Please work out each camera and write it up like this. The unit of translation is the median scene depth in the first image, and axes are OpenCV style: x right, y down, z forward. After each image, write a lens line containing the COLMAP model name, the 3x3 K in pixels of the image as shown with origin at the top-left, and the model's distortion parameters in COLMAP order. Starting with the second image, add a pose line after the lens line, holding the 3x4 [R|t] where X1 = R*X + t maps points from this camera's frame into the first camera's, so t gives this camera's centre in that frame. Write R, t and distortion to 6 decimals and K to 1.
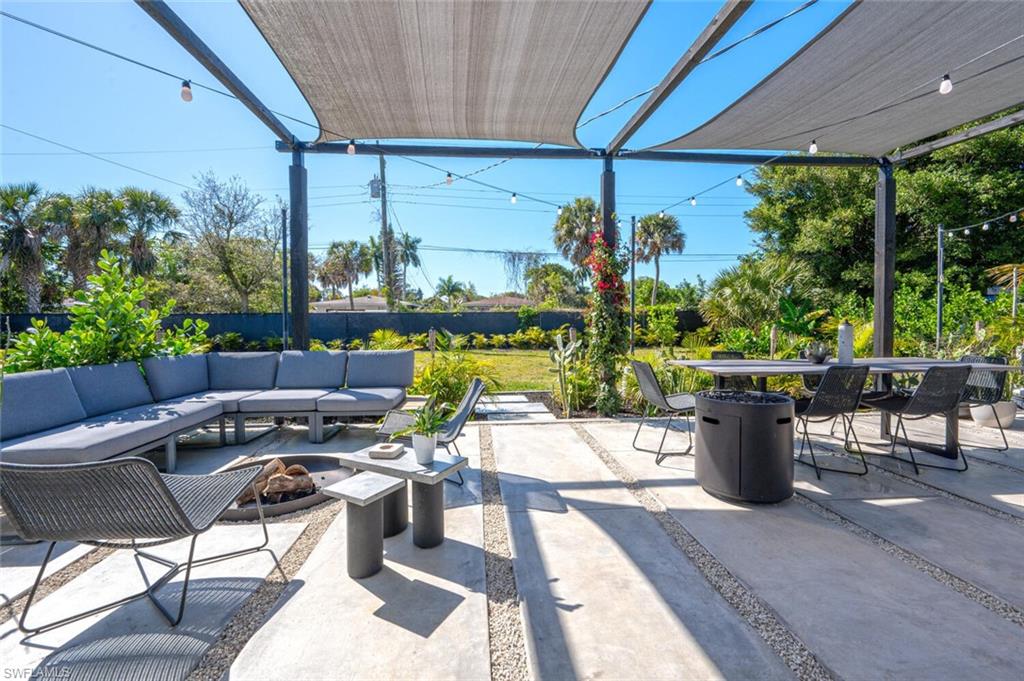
lens RADIAL K [[433.3, 0, 514.0], [0, 433.3, 330.3], [0, 0, 1]] dist [-0.000532, -0.001447]
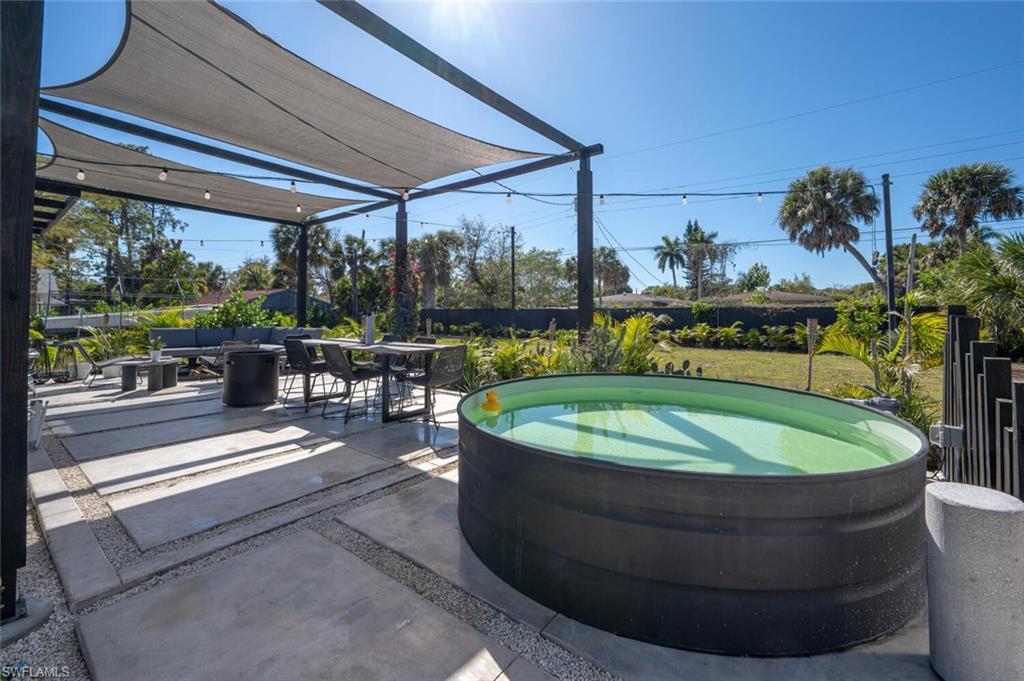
lens RADIAL K [[415.5, 0, 523.9], [0, 415.5, 309.2], [0, 0, 1]] dist [0.003911, -0.001890]
pose [[0.747957, 0.001664, -0.663746, 0.359728], [-0.027804, 0.999198, -0.028827, -0.001947], [0.663165, 0.040015, 0.747403, 0.059573]]
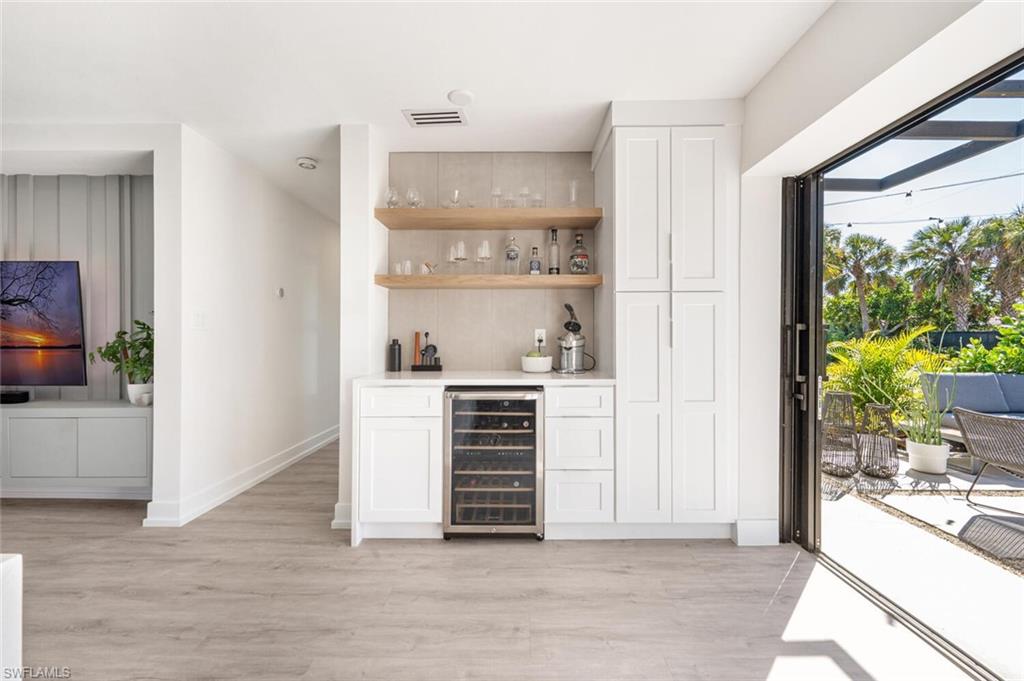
lens RADIAL K [[415.5, 0, 510.4], [0, 415.5, 342.3], [0, 0, 1]] dist [0.003911, -0.001890]
pose [[-0.088733, 0.016909, -0.995912, 0.069952], [-0.027857, 0.999423, 0.019451, 0.000516], [0.995666, 0.029469, -0.088211, -0.069777]]
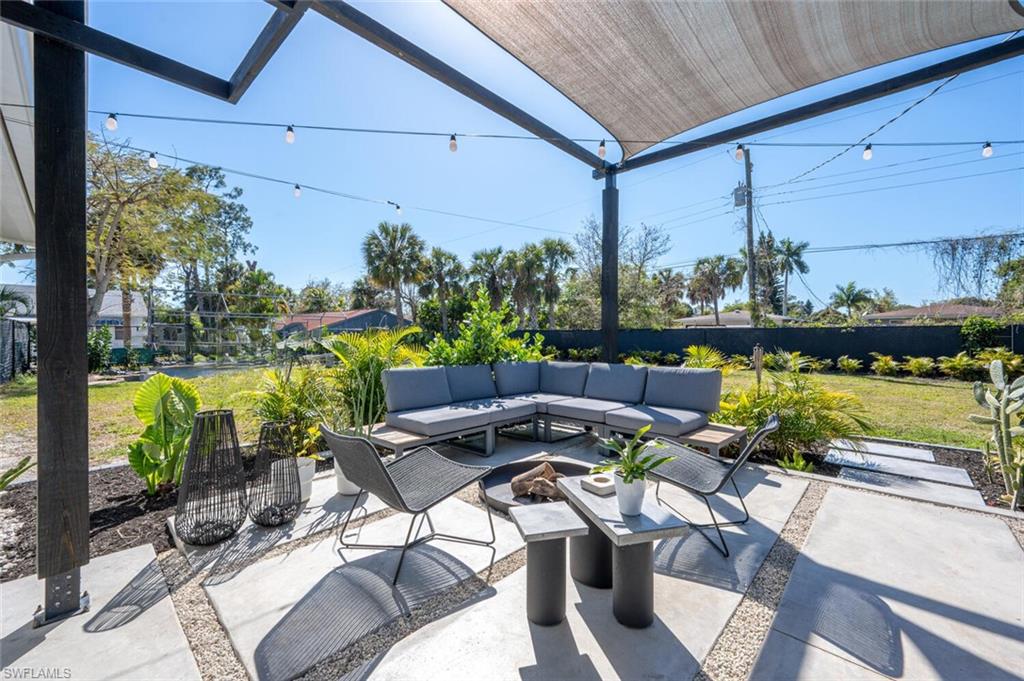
lens RADIAL K [[415.5, 0, 511.7], [0, 415.5, 337.5], [0, 0, 1]] dist [0.003911, -0.001890]
pose [[0.670788, 0.009336, -0.741590, 0.022394], [-0.024114, 0.999667, -0.009227, -0.000303], [0.741257, 0.024072, 0.670790, 0.035513]]
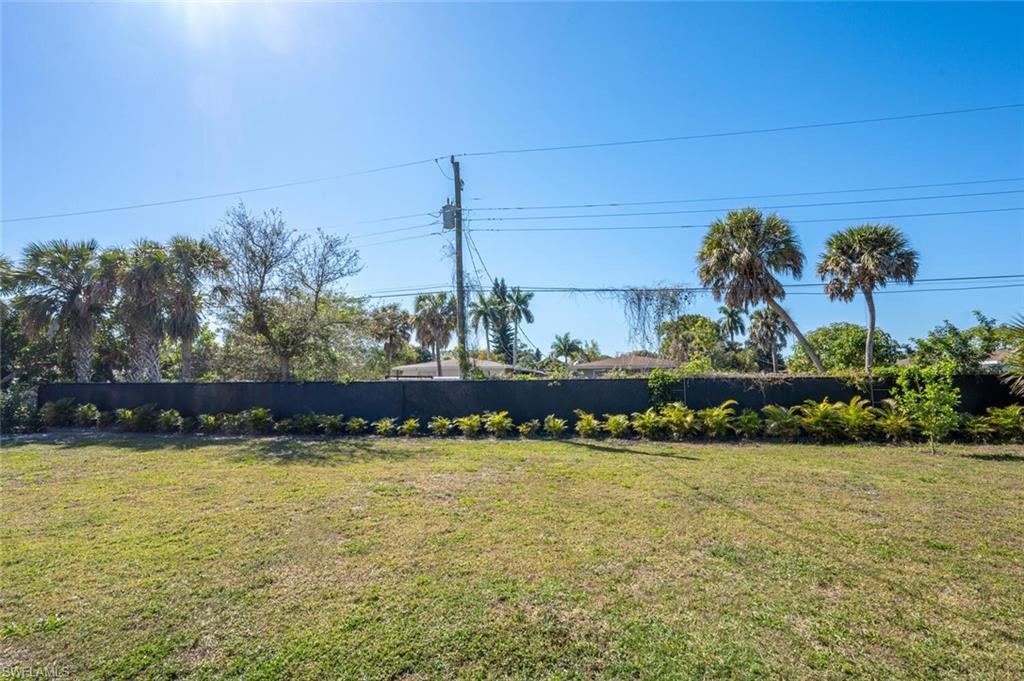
lens RADIAL K [[471.0, 0, 516.9], [0, 471.0, 342.6], [0, 0, 1]] dist [-0.002577, 0.000034]
pose [[0.965318, -0.023288, -0.260037, 0.005457], [-0.004861, 0.994238, -0.107086, -0.020533], [0.261032, 0.104636, 0.959642, 0.283361]]
